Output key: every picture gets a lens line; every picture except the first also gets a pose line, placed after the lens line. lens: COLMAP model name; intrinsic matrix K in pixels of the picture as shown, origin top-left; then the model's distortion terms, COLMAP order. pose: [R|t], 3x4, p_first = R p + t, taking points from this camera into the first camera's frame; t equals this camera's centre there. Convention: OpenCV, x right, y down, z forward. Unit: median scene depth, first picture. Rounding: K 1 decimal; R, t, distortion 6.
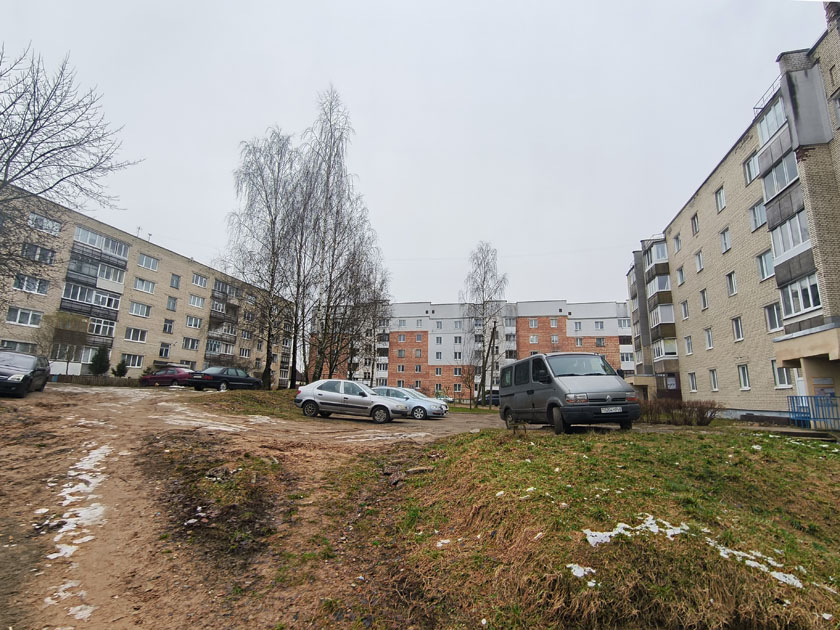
lens RADIAL K [[383.4, 0, 402.8], [0, 383.4, 314.9], [0, 0, 1]] dist [-0.008026, 0.001902]
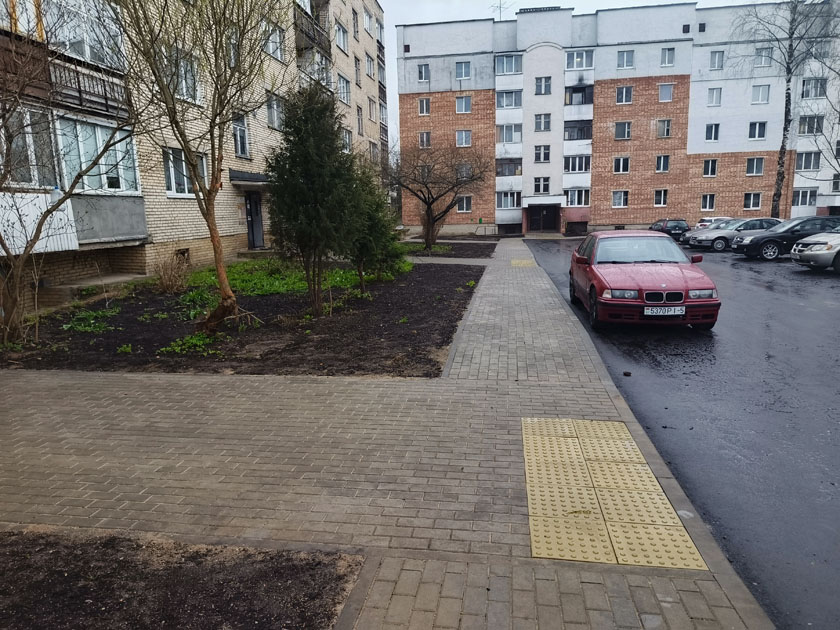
lens RADIAL K [[597.6, 0, 419.6], [0, 597.6, 311.1], [0, 0, 1]] dist [0.015717, -0.016363]
pose [[0.989967, -0.074198, 0.120253, -0.547102], [0.025326, 0.930429, 0.365595, 0.054507], [-0.139014, -0.358881, 0.922973, 0.496479]]
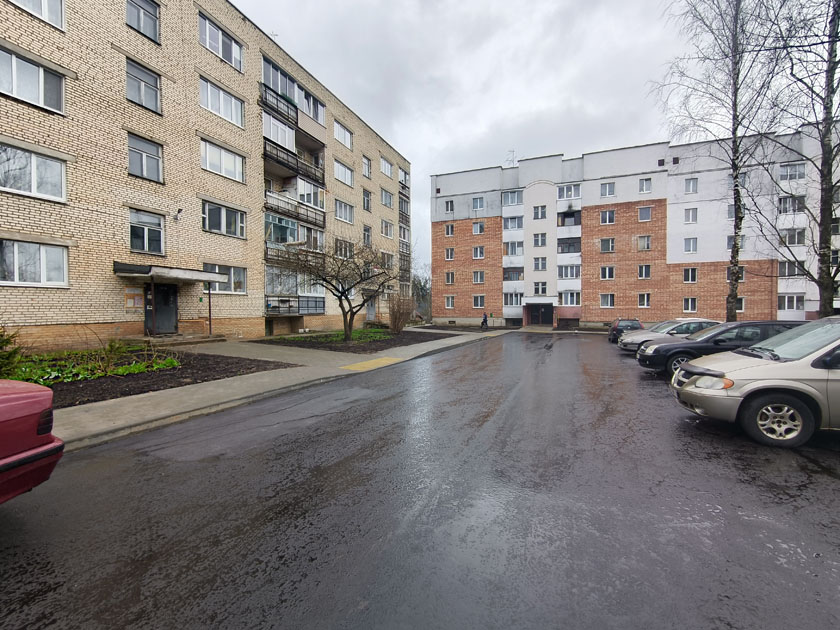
lens RADIAL K [[383.4, 0, 415.3], [0, 383.4, 312.5], [0, 0, 1]] dist [-0.008026, 0.001902]
pose [[0.993306, -0.029543, -0.111671, -0.350748], [0.052872, 0.975809, 0.212135, 0.102195], [0.102702, -0.216619, 0.970839, 0.678359]]
